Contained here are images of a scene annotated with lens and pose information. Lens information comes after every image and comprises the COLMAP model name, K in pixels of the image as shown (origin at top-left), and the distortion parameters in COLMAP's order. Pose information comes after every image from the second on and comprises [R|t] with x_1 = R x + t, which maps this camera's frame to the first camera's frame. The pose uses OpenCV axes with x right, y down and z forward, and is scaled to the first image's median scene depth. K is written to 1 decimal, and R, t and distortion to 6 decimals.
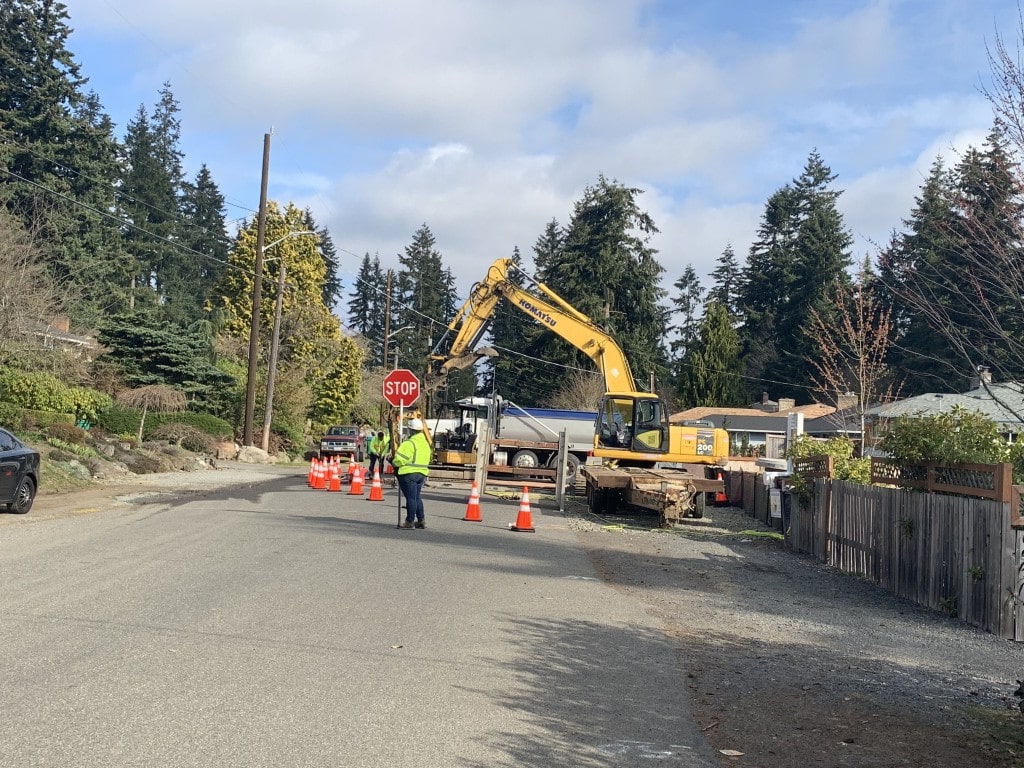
lens RADIAL K [[1249.9, 0, 568.3], [0, 1249.9, 382.1], [0, 0, 1]] dist [0.212675, -0.470920]
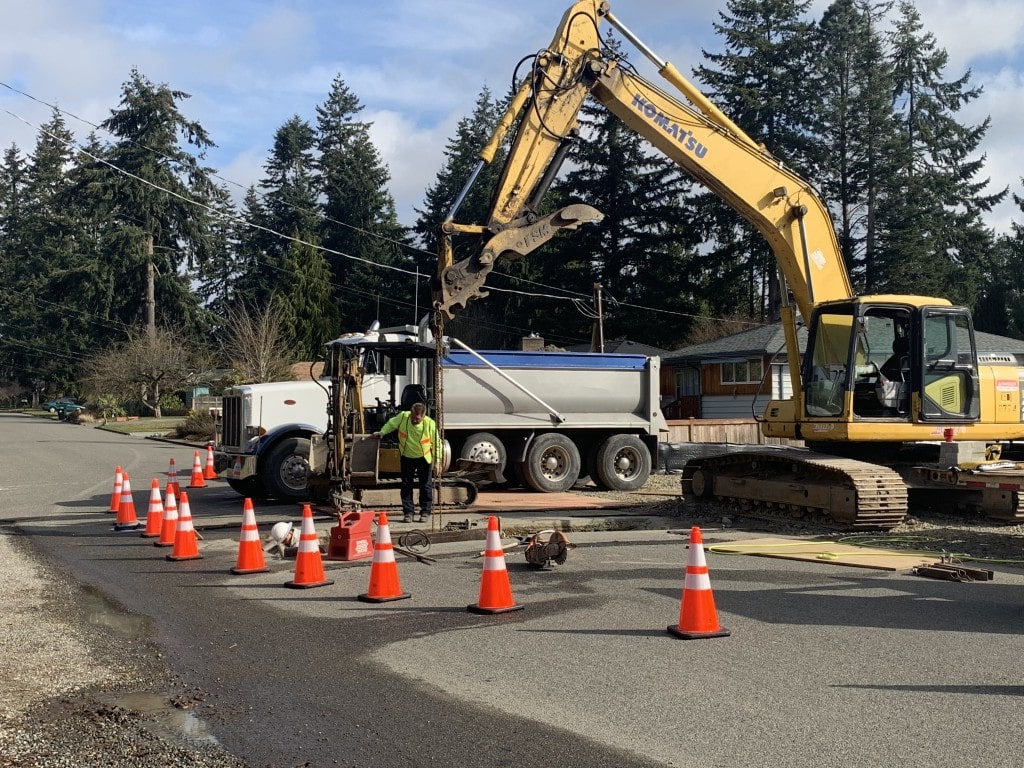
lens RADIAL K [[1249.9, 0, 568.3], [0, 1249.9, 382.1], [0, 0, 1]] dist [0.212675, -0.470920]
pose [[0.908957, -0.050127, 0.413865, -0.066490], [0.035717, 0.998458, 0.042487, 0.004031], [-0.415356, -0.023837, 0.909346, 0.161801]]
